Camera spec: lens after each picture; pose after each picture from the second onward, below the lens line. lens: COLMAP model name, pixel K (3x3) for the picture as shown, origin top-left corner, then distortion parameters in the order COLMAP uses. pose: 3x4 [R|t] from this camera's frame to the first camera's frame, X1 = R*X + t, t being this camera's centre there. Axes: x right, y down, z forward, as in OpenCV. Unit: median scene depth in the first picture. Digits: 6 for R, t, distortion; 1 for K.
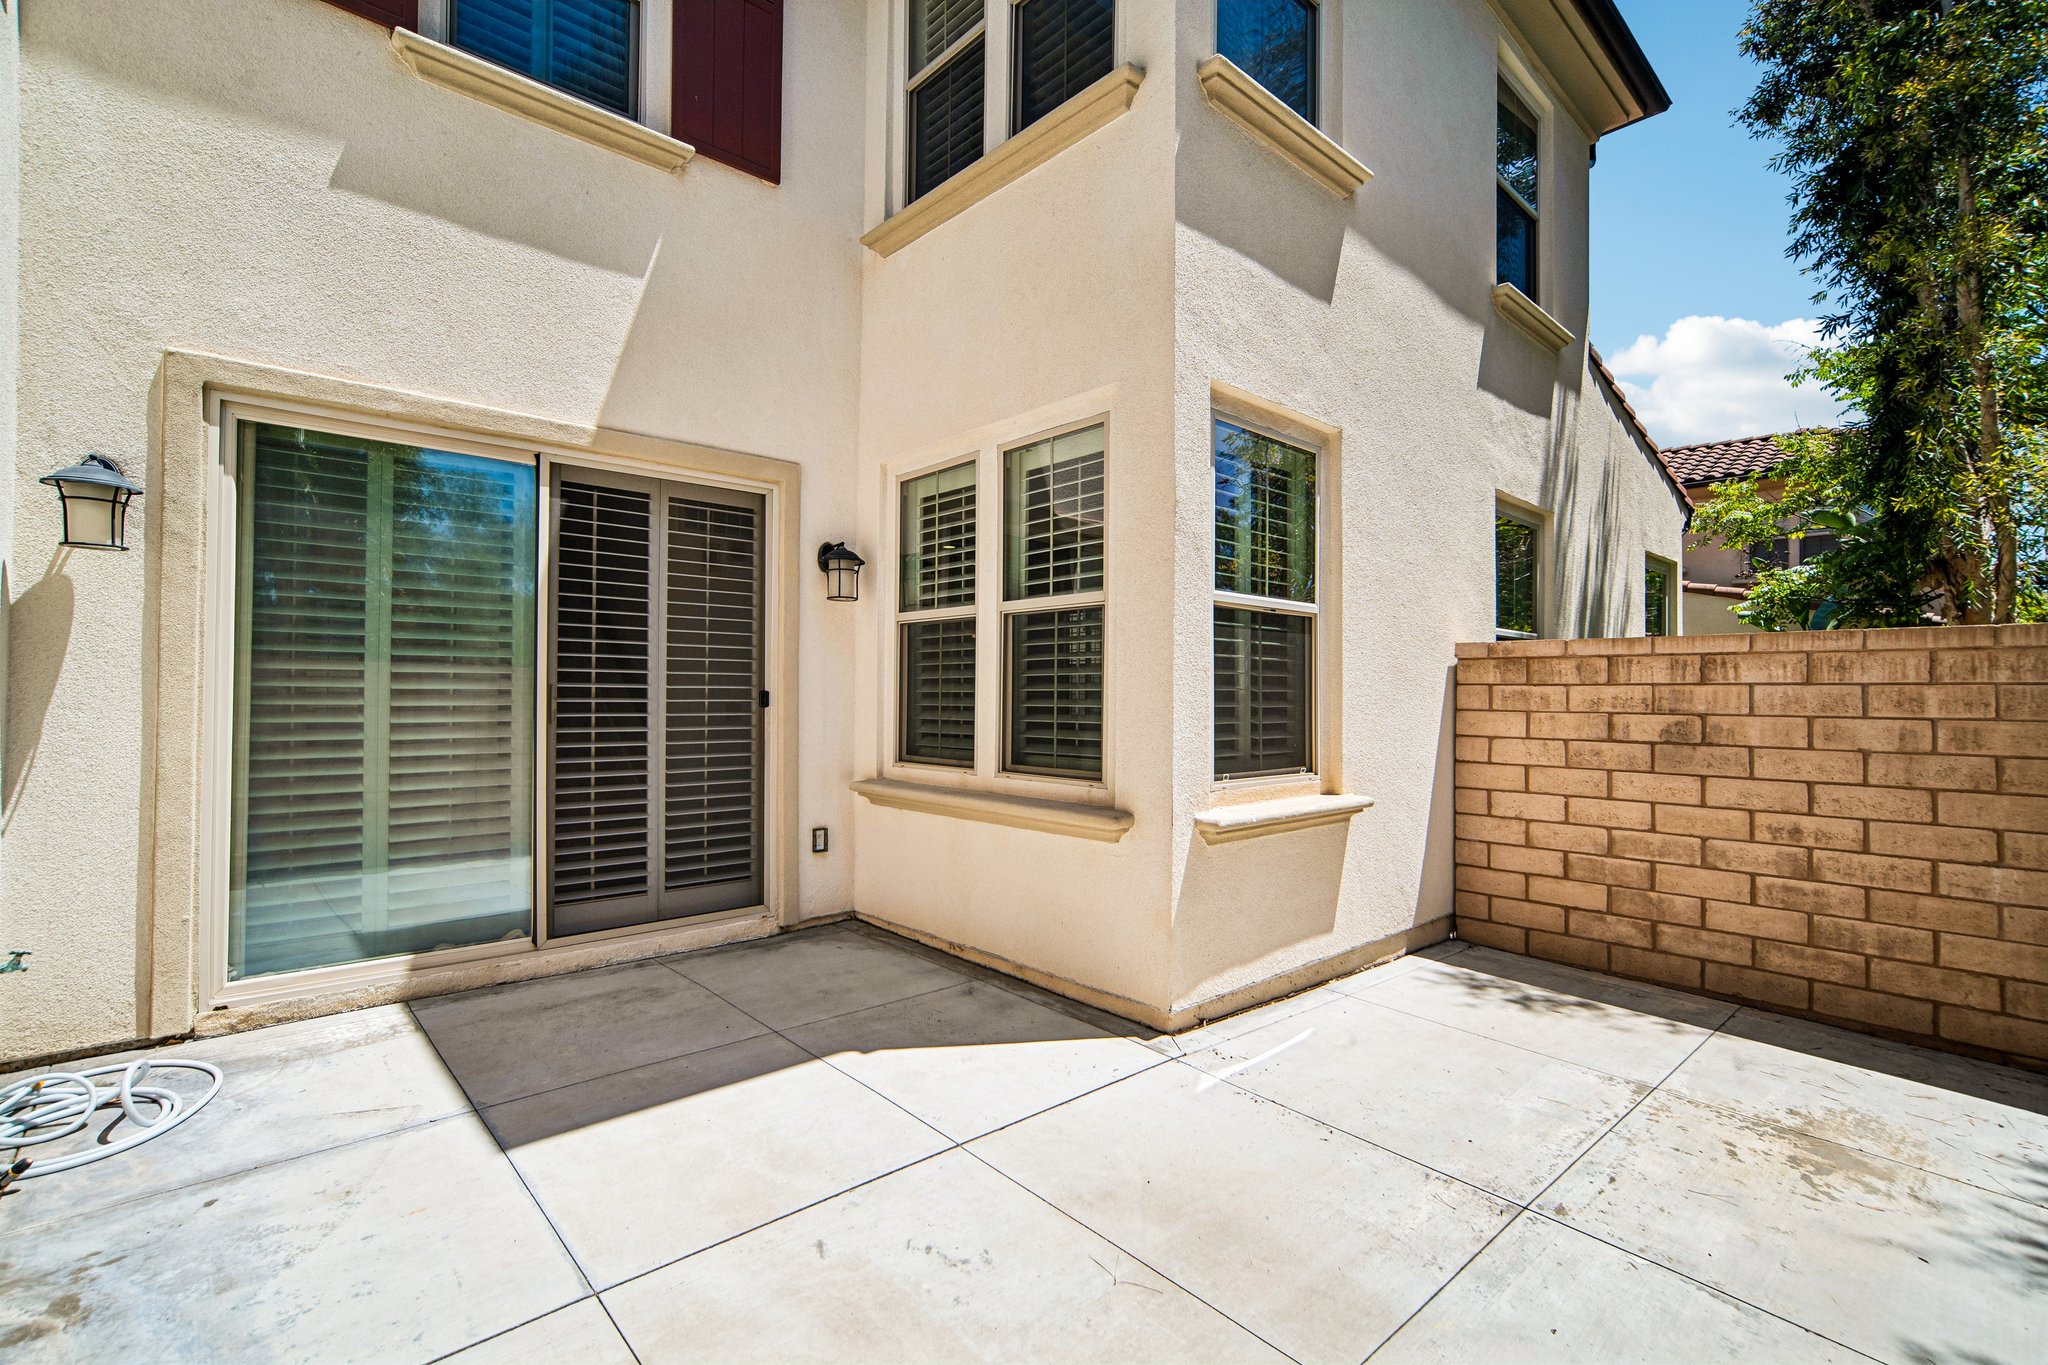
lens RADIAL K [[926.7, 0, 1012.3], [0, 926.7, 684.0], [0, 0, 1]] dist [-0.009244, 0.000371]
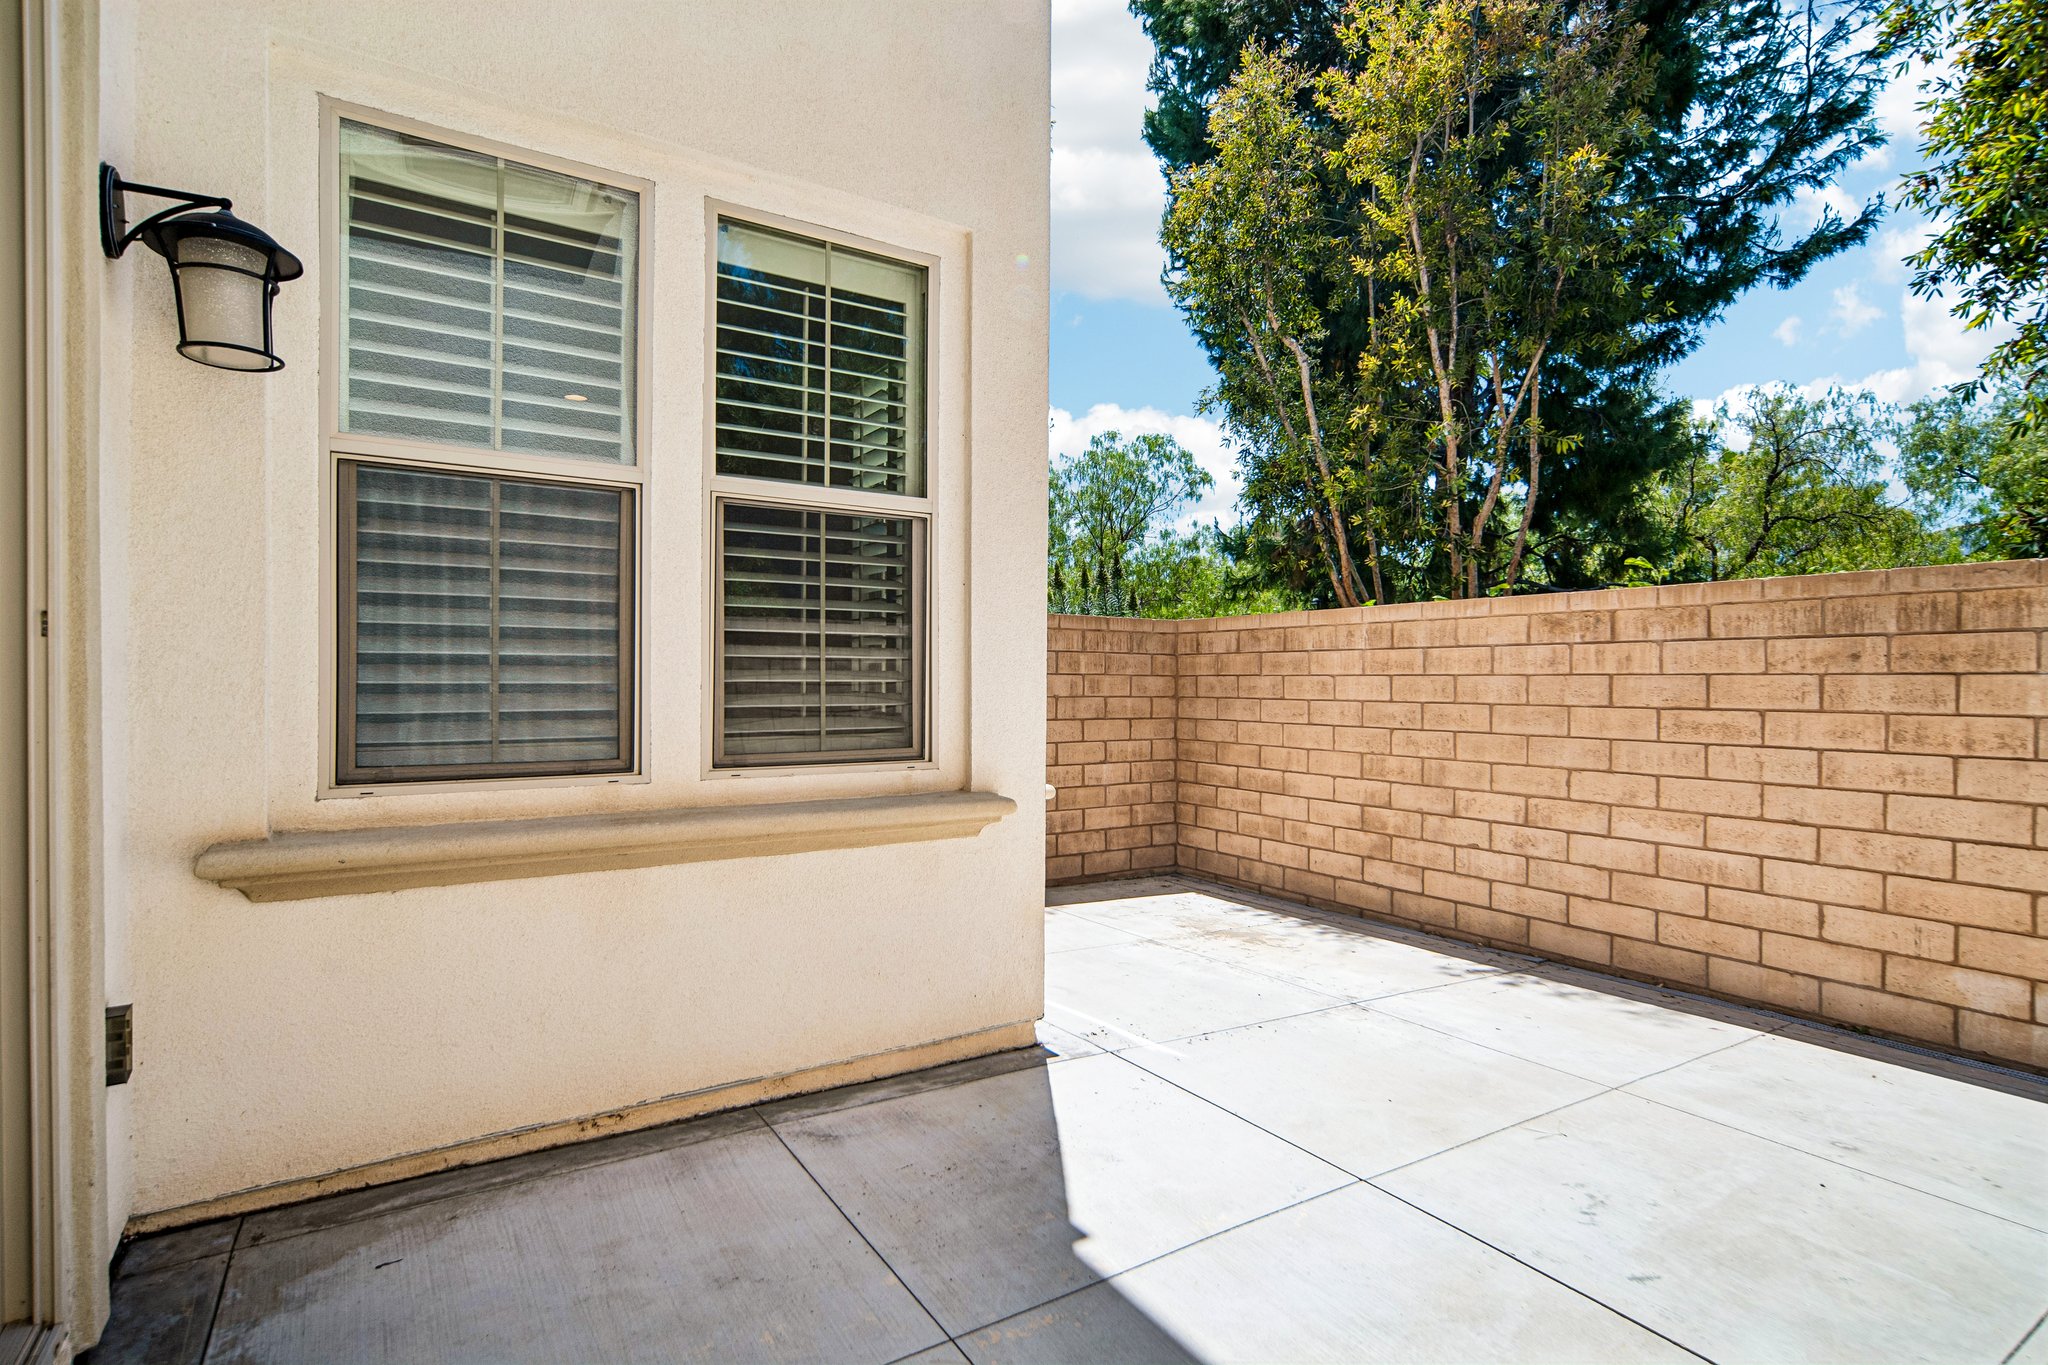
lens RADIAL K [[995.1, 0, 1024.0], [0, 995.1, 682.5], [0, 0, 1]] dist [-0.024646, 0.017254]
pose [[0.152202, -0.007509, 0.988321, -0.689458], [-0.017485, 0.999794, 0.010288, 0.035915], [-0.988195, -0.018847, 0.152040, 0.832639]]
